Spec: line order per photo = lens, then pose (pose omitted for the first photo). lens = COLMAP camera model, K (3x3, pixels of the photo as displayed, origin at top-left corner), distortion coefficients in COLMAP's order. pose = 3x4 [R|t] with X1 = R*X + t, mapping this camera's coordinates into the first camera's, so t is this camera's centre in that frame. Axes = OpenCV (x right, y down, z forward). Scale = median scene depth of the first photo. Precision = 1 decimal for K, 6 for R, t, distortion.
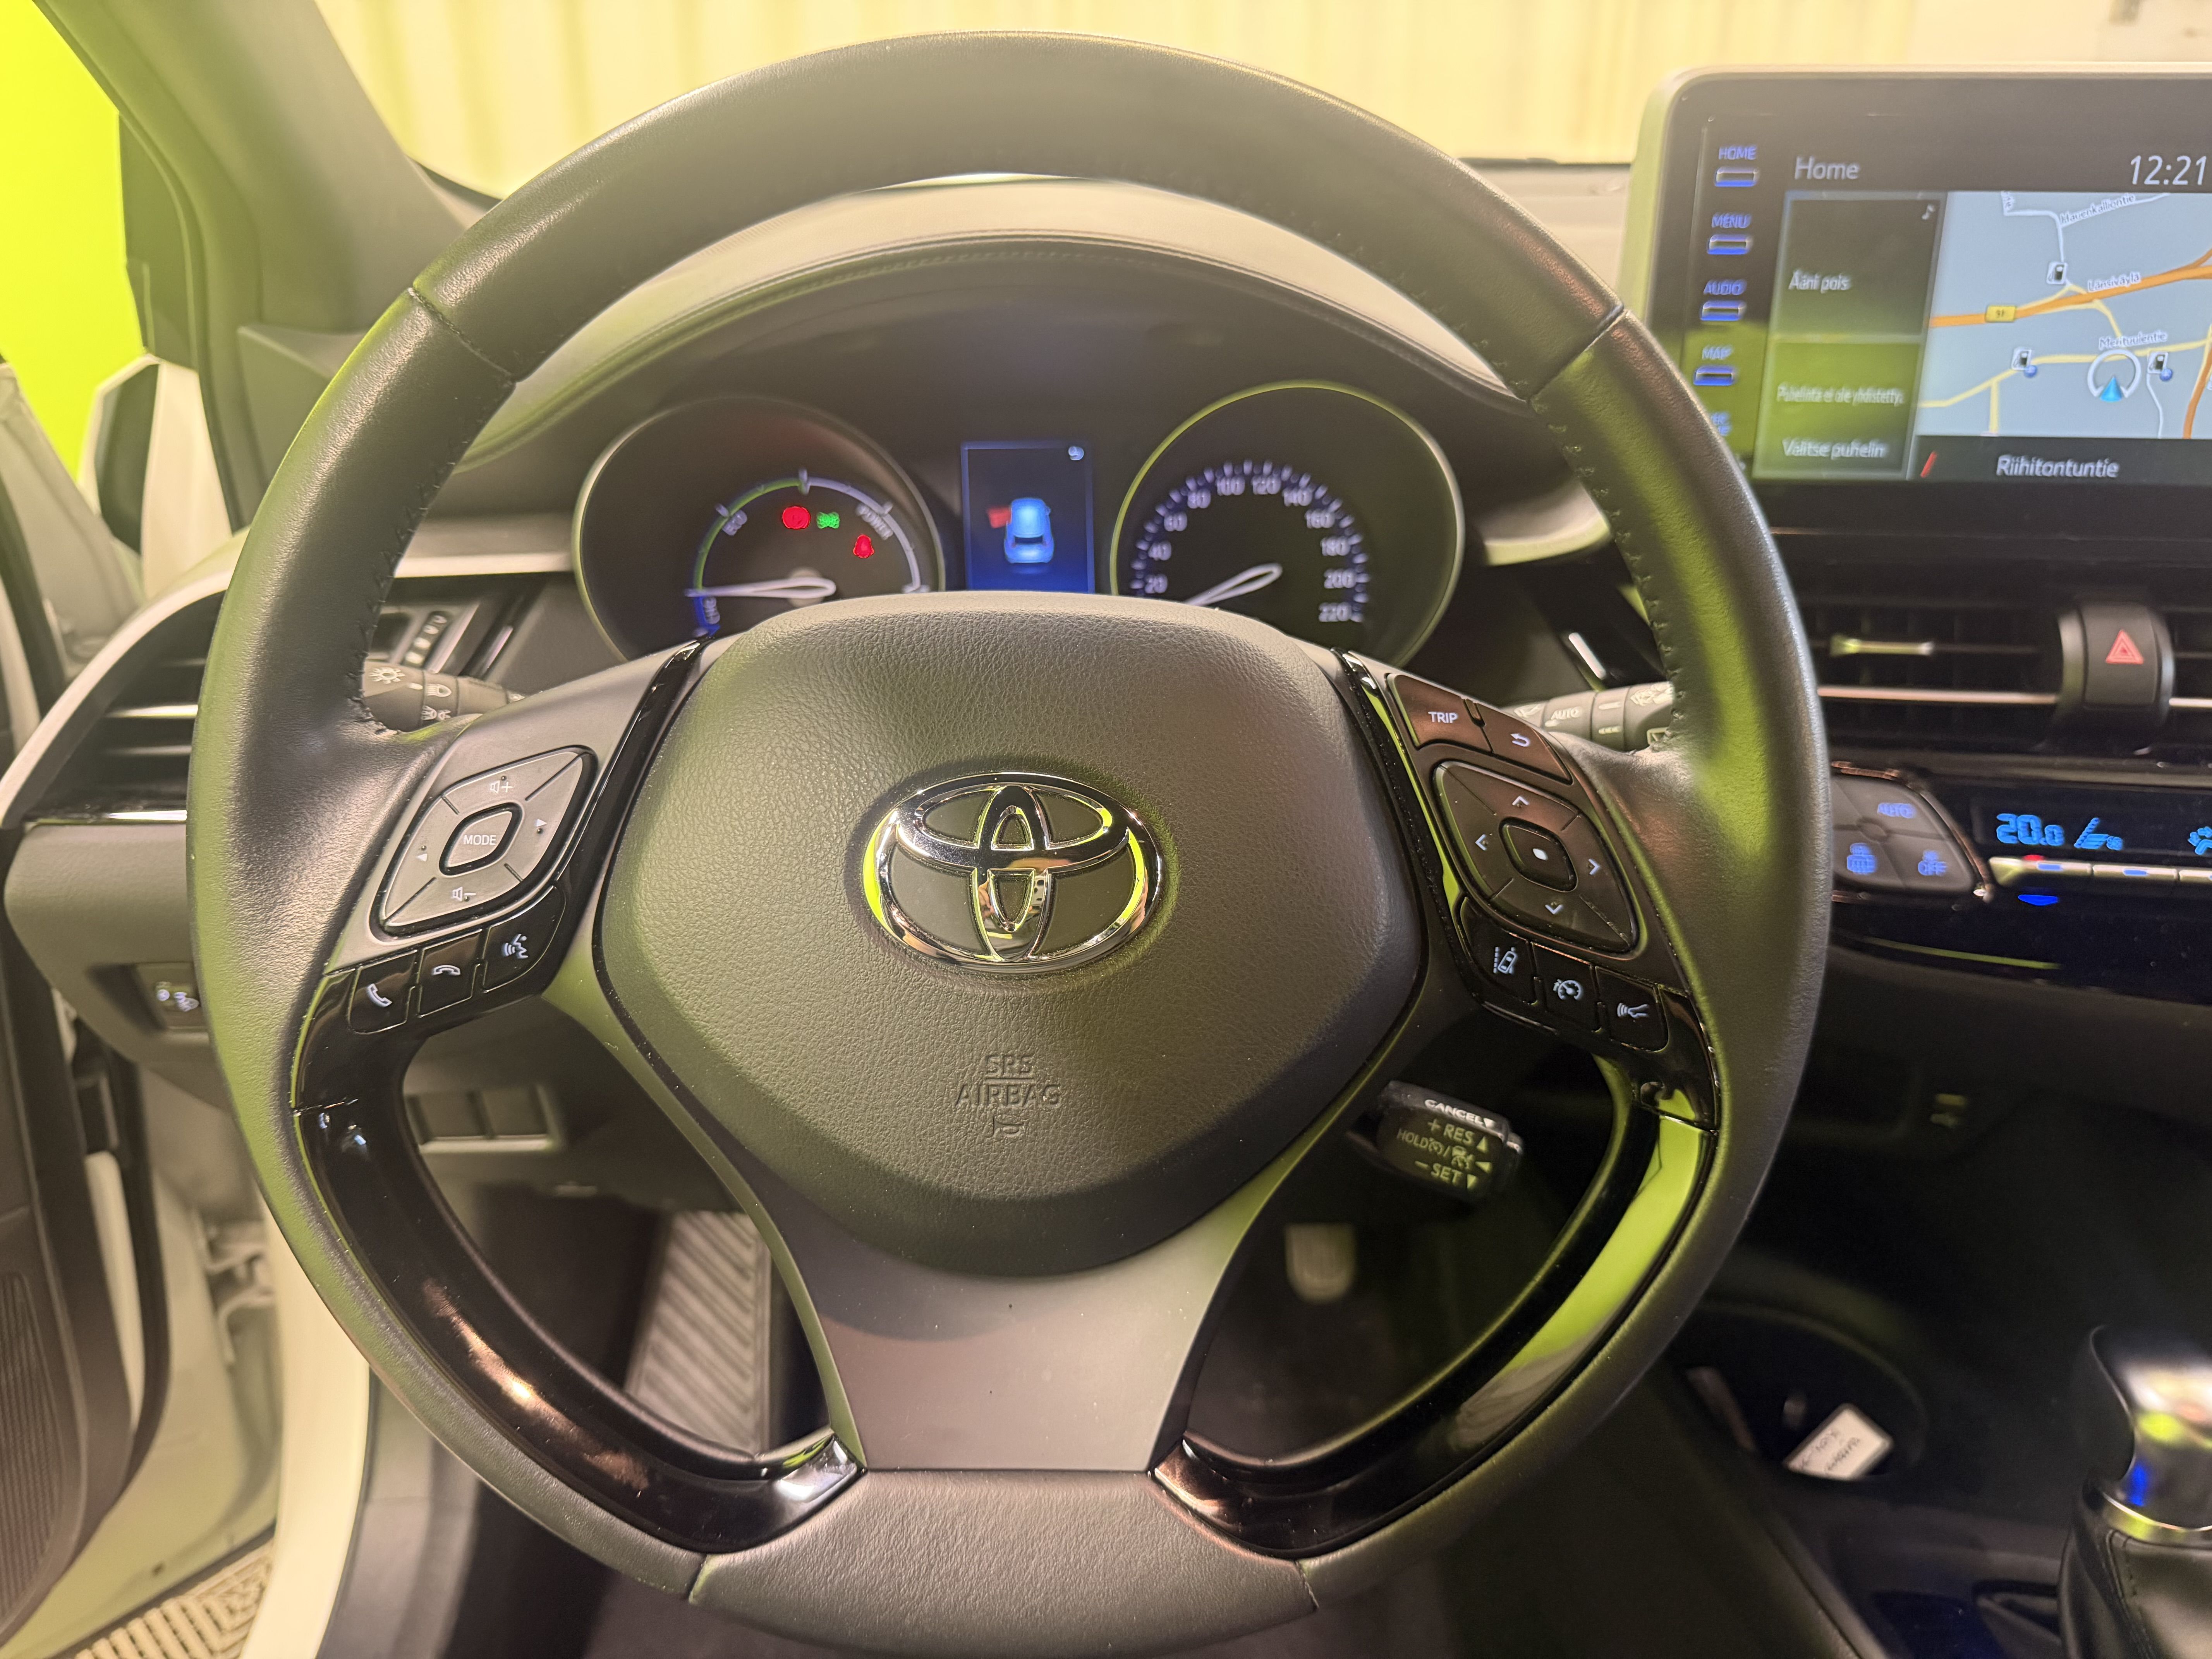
lens RADIAL K [[1547.7, 0, 1100.4], [0, 1547.7, 819.6], [0, 0, 1]] dist [-0.009266, -0.021910]
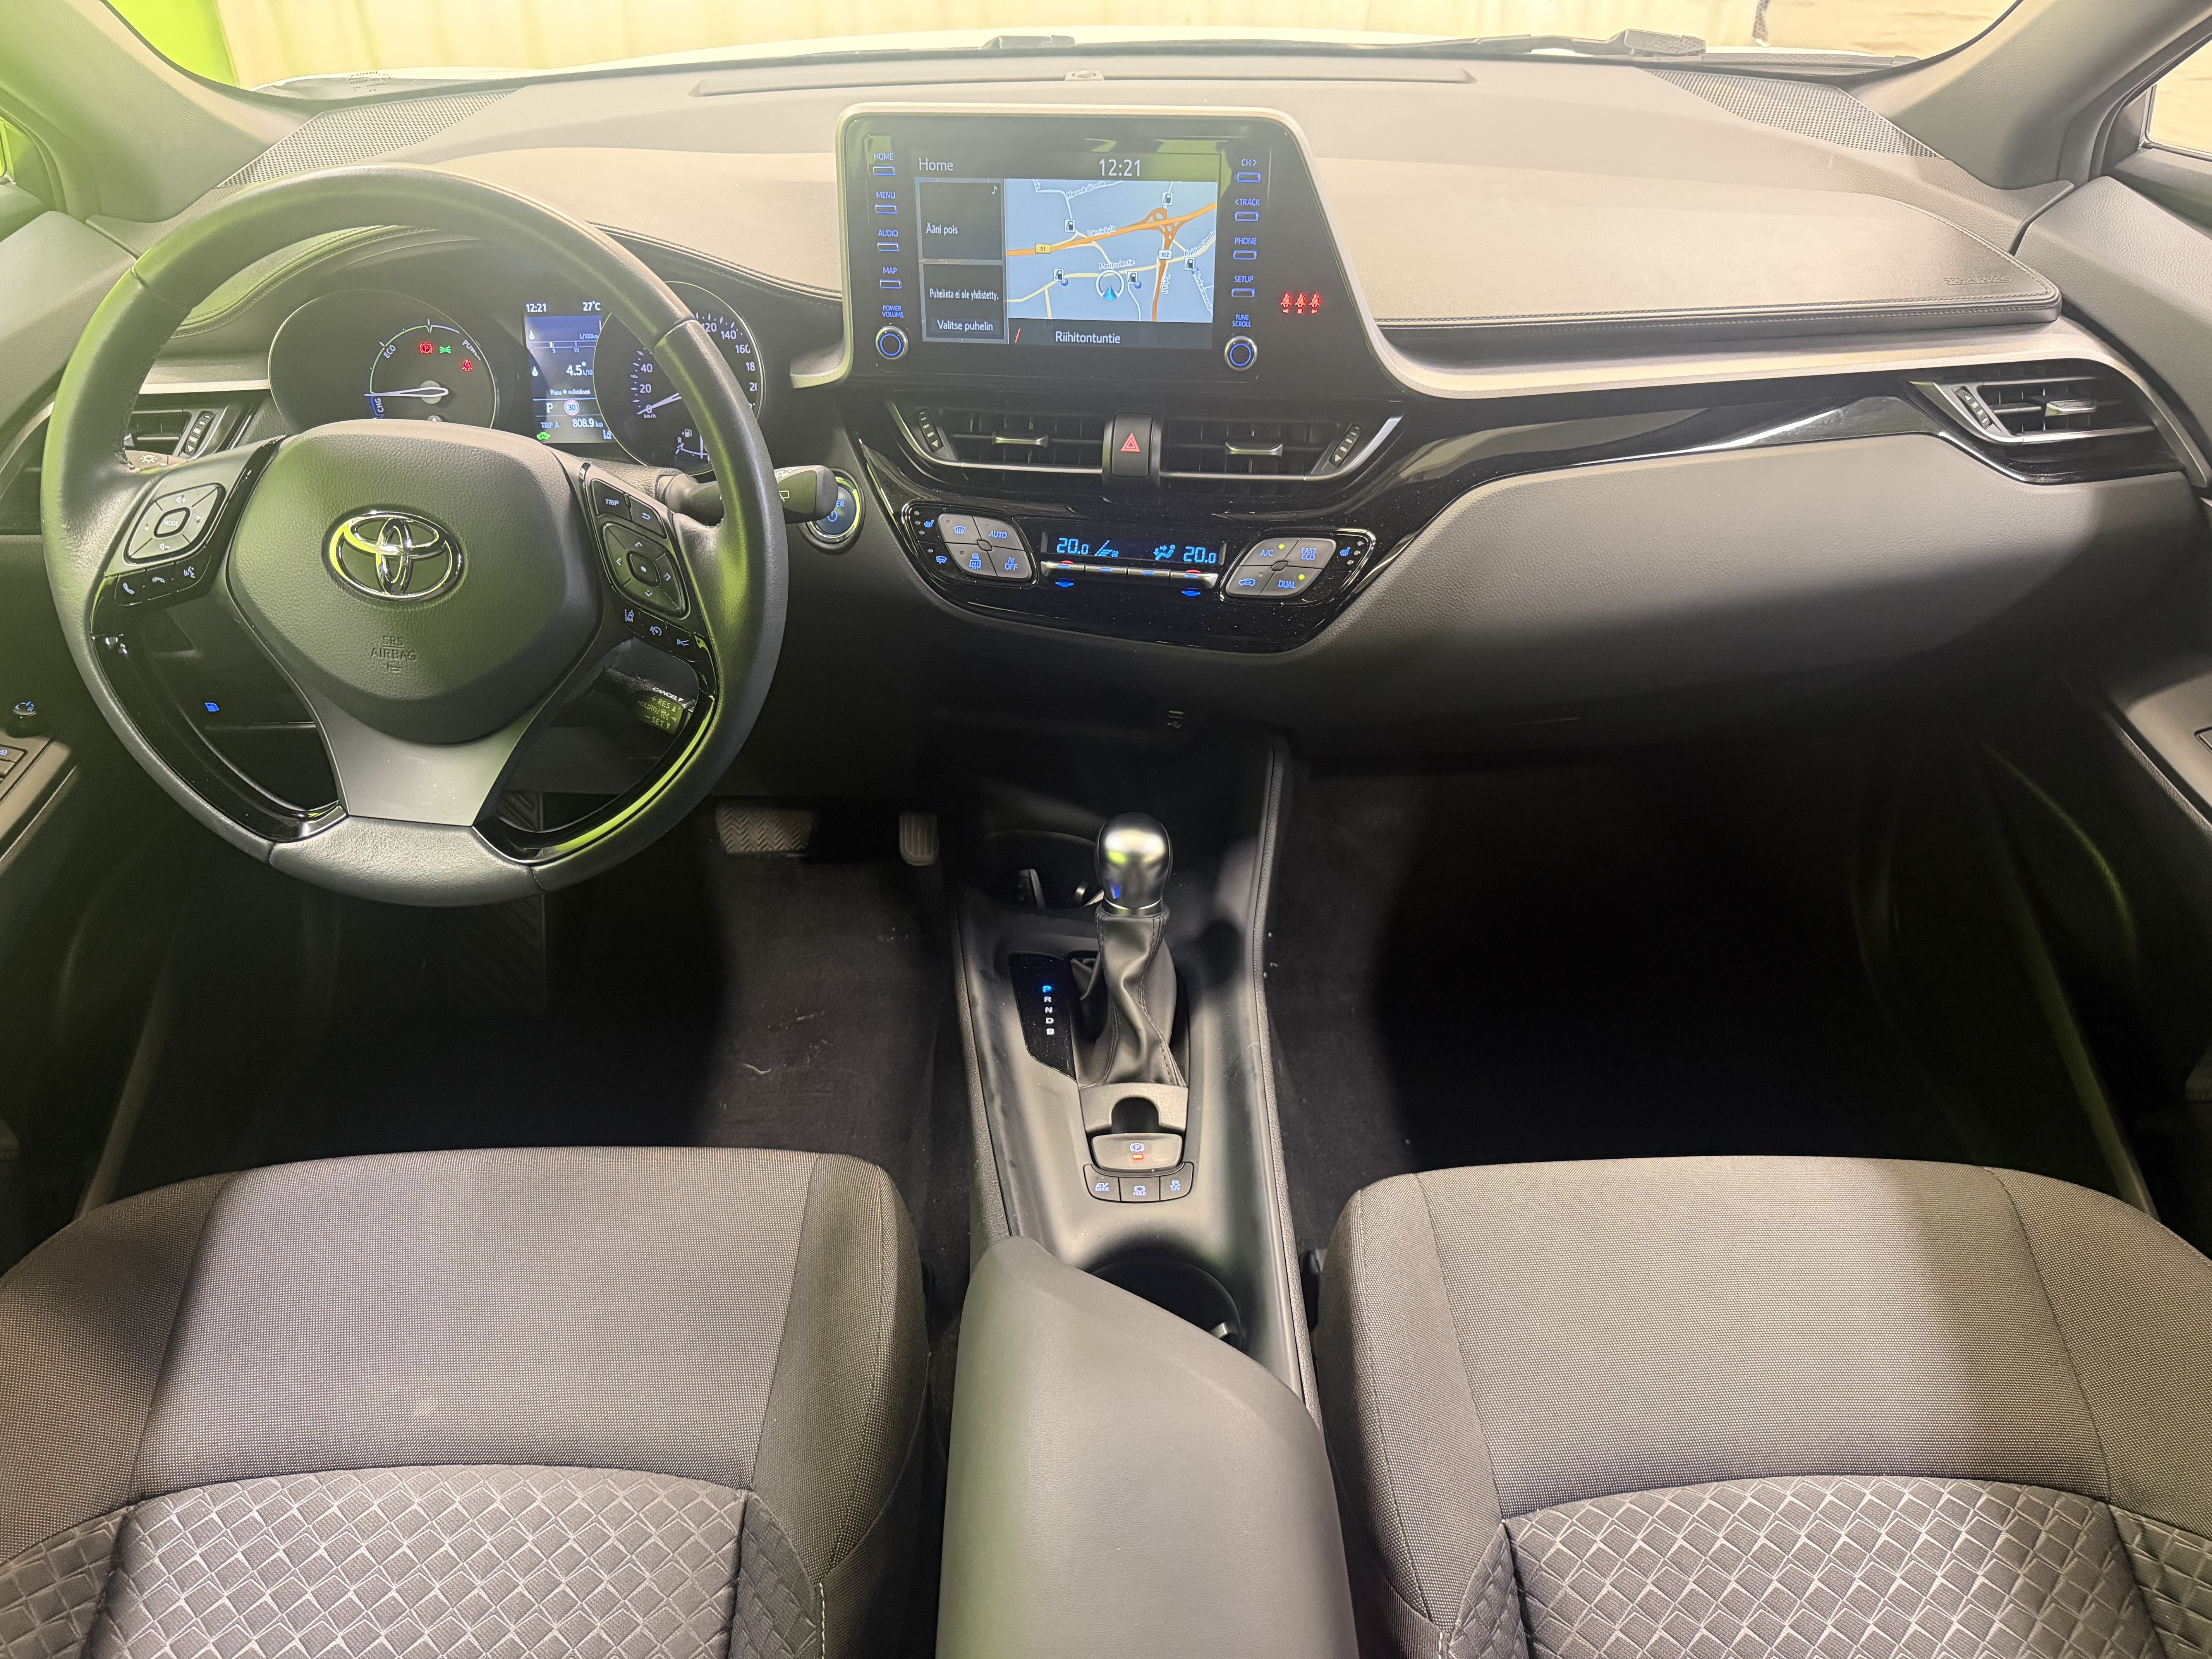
lens RADIAL K [[1547.7, 0, 1108.4], [0, 1547.7, 824.7], [0, 0, 1]] dist [-0.009266, -0.021910]
pose [[0.999490, 0.020649, -0.024342, 0.706611], [-0.017476, 0.992127, 0.124011, 0.105315], [0.026711, -0.123522, 0.991982, -0.834671]]
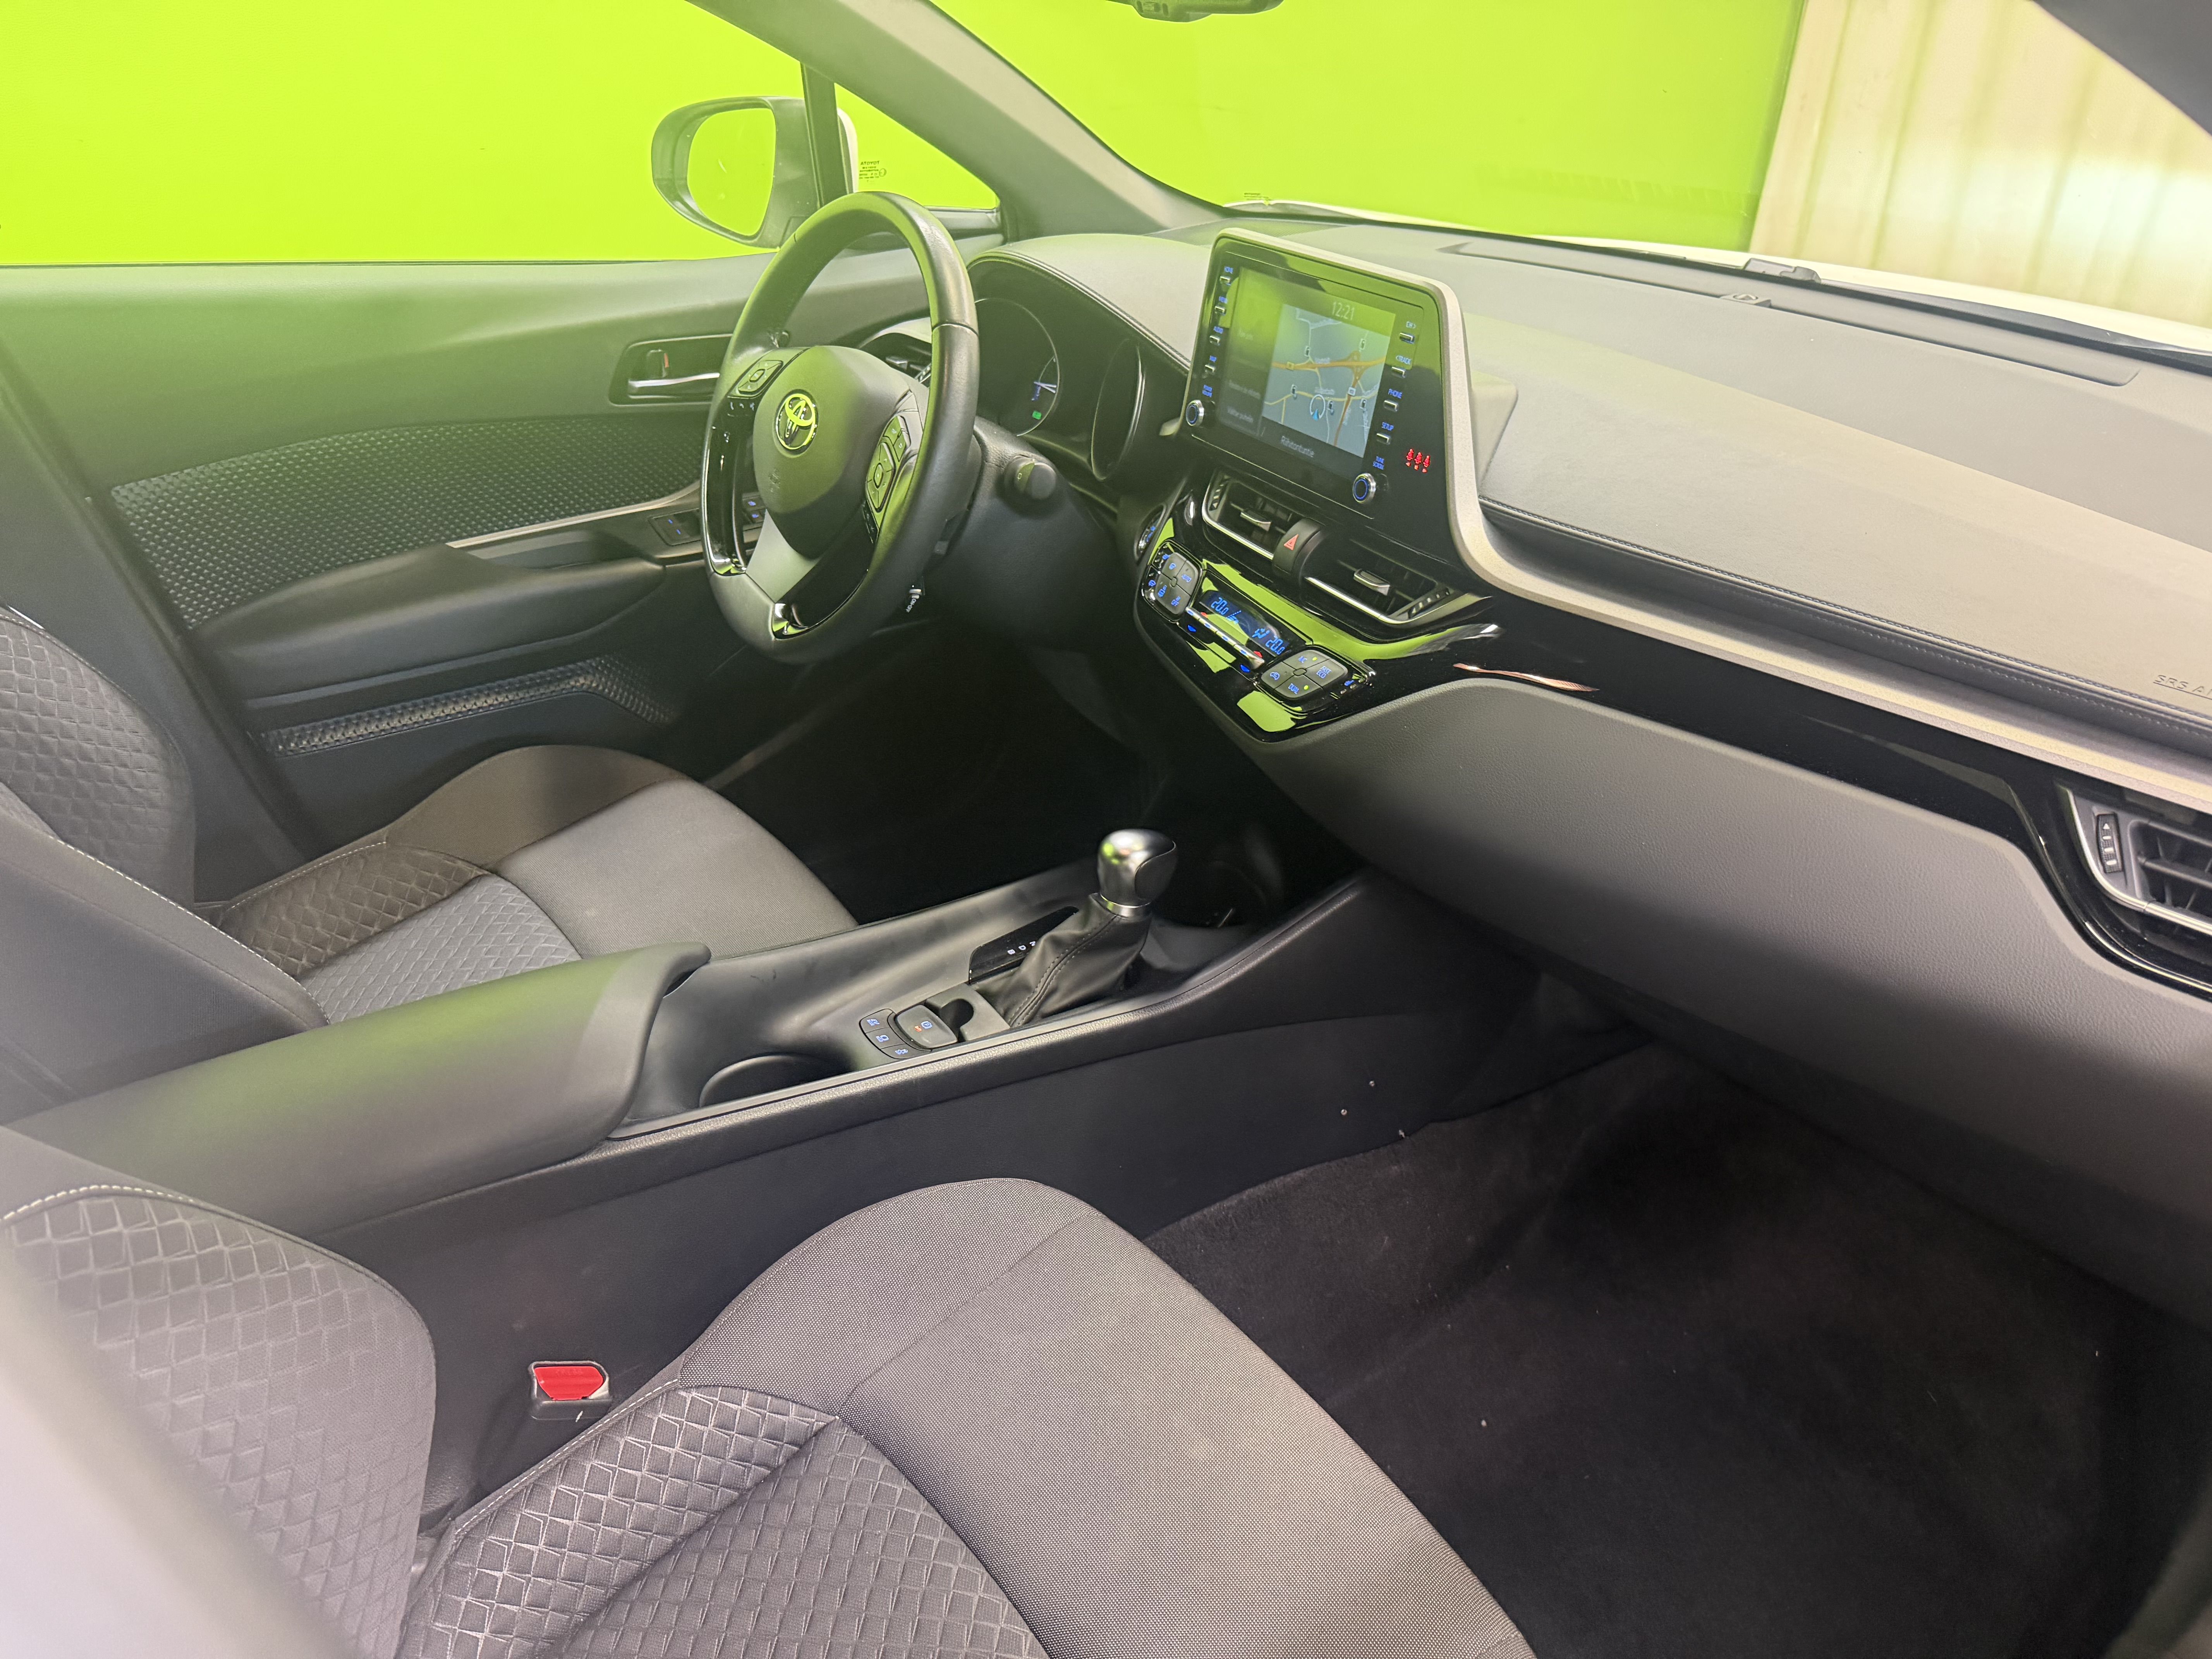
lens RADIAL K [[1547.7, 0, 1099.9], [0, 1547.7, 832.9], [0, 0, 1]] dist [-0.009266, -0.021910]
pose [[0.539633, 0.432059, -0.722579, 2.212729], [-0.428455, 0.879753, 0.206062, -0.089338], [0.724722, 0.198395, 0.659862, -0.453539]]
